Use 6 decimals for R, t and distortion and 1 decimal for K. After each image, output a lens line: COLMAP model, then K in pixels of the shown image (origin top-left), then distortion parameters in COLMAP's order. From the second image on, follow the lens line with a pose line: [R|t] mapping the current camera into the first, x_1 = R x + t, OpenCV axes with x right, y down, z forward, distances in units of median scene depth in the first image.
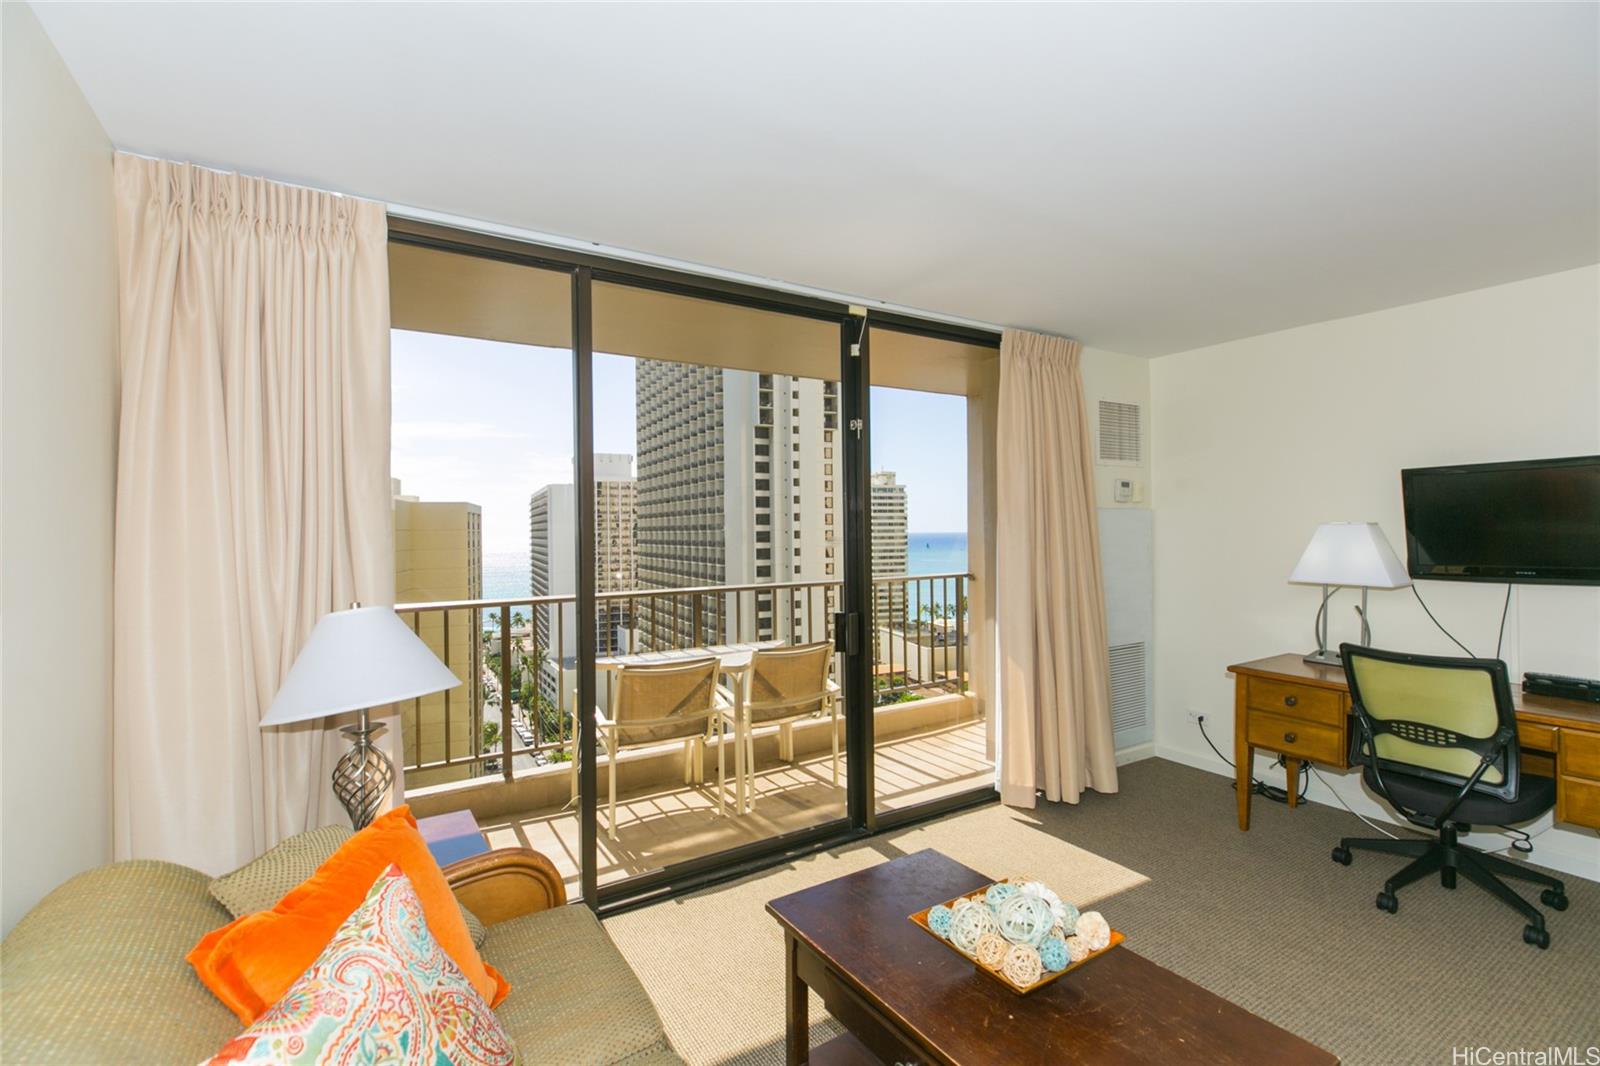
lens RADIAL K [[723.6, 0, 805.6], [0, 723.6, 529.5], [0, 0, 1]] dist [0.008653, -0.002112]
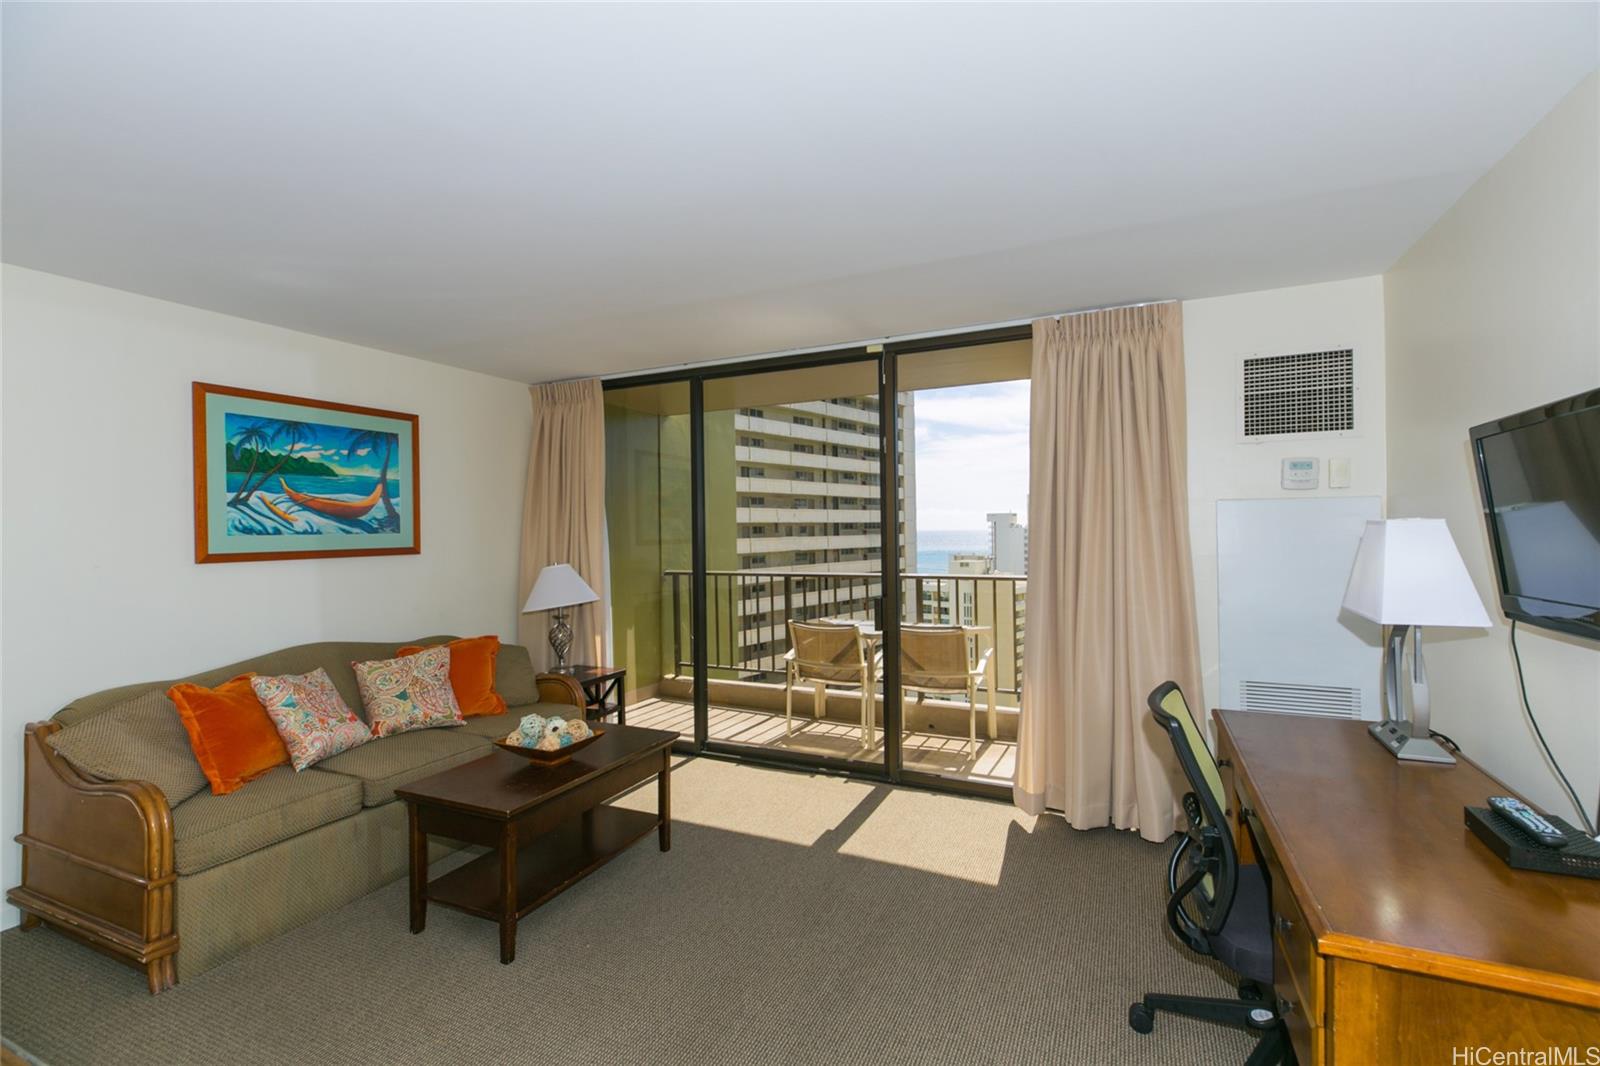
lens RADIAL K [[723.6, 0, 793.7], [0, 723.6, 536.8], [0, 0, 1]] dist [0.008653, -0.002112]
pose [[0.522919, 0.012084, -0.852297, 0.931941], [0.005470, 0.999831, 0.017533, -0.006377], [0.852365, -0.013830, 0.522765, 0.219102]]
